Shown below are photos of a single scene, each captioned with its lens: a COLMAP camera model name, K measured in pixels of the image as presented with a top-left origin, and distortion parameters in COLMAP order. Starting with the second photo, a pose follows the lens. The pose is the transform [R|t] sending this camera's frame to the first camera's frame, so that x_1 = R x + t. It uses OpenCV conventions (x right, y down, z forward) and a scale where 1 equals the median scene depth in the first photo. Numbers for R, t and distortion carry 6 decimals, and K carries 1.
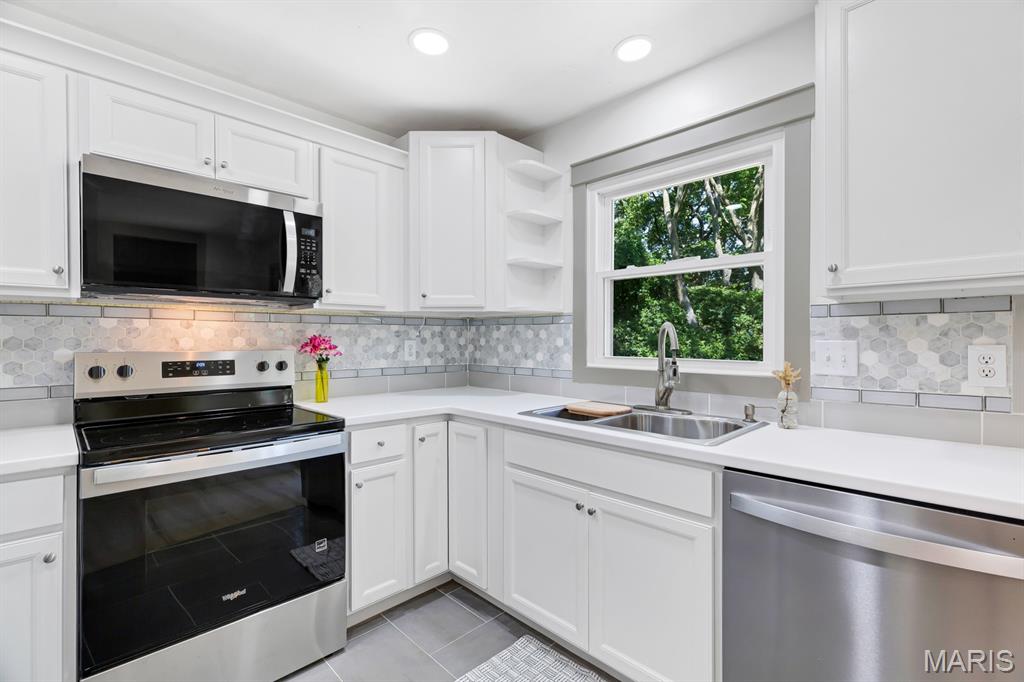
lens RADIAL K [[462.7, 0, 522.8], [0, 462.7, 340.0], [0, 0, 1]] dist [0.008574, 0.000111]
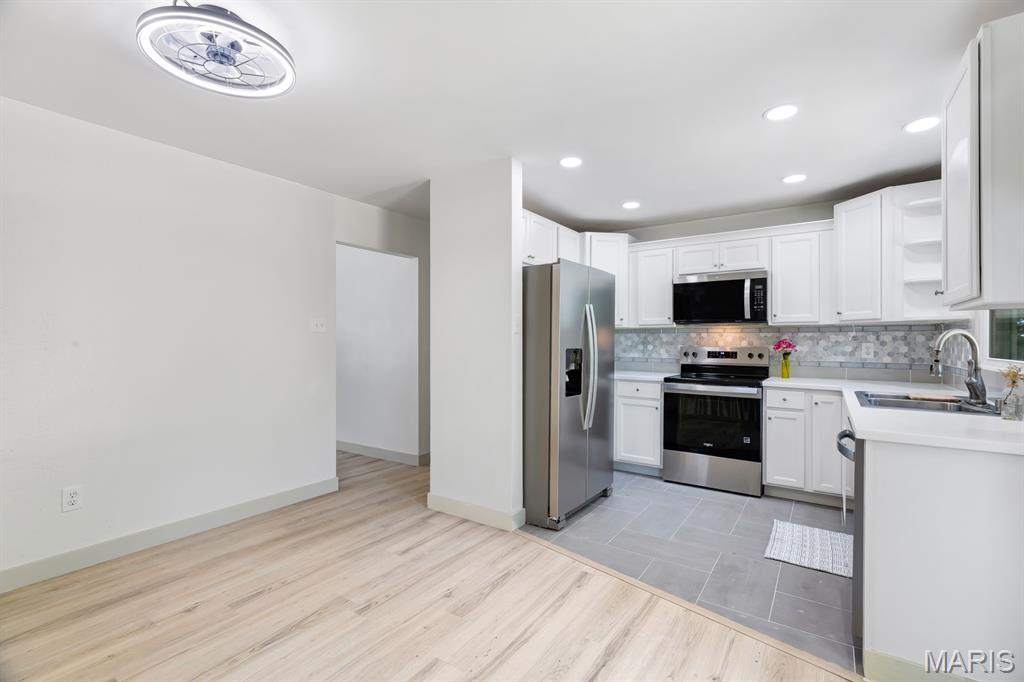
lens RADIAL K [[462.7, 0, 516.8], [0, 462.7, 343.2], [0, 0, 1]] dist [0.008574, 0.000111]
pose [[0.188754, 0.006245, -0.982005, 1.228173], [-0.005329, 0.999972, 0.005335, -0.000471], [0.982010, 0.004226, 0.188782, -0.358352]]
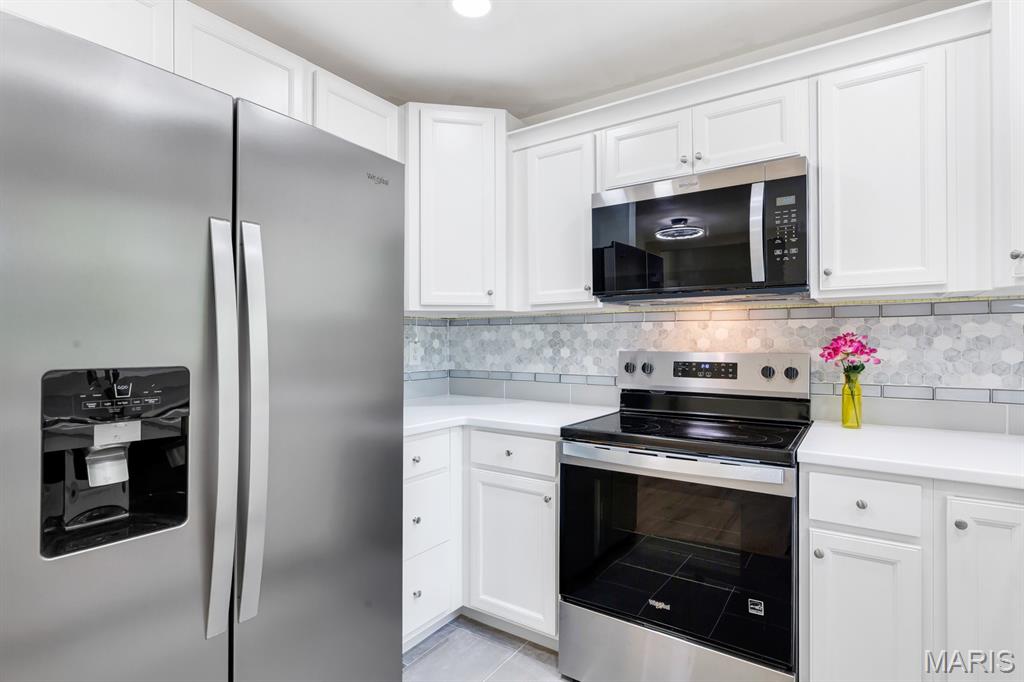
lens RADIAL K [[511.1, 0, 520.4], [0, 511.1, 342.0], [0, 0, 1]] dist [-0.000306, 0.000584]
pose [[0.189835, 0.002157, -0.981814, 0.279489], [0.000643, 0.999997, 0.002321, -0.000236], [0.981816, -0.001072, 0.189833, 0.394029]]
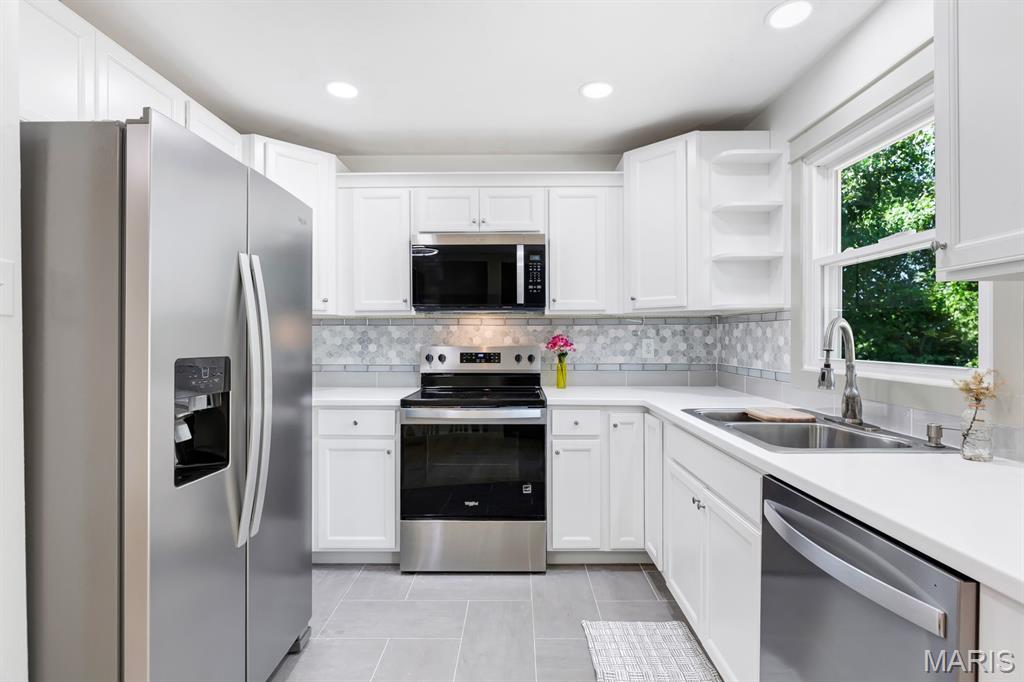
lens RADIAL K [[511.1, 0, 516.1], [0, 511.1, 341.2], [0, 0, 1]] dist [-0.000306, 0.000584]
pose [[0.700571, 0.003629, -0.713573, 0.530233], [0.000262, 0.999986, 0.005342, -0.000689], [0.713582, -0.003929, 0.700560, -0.063352]]
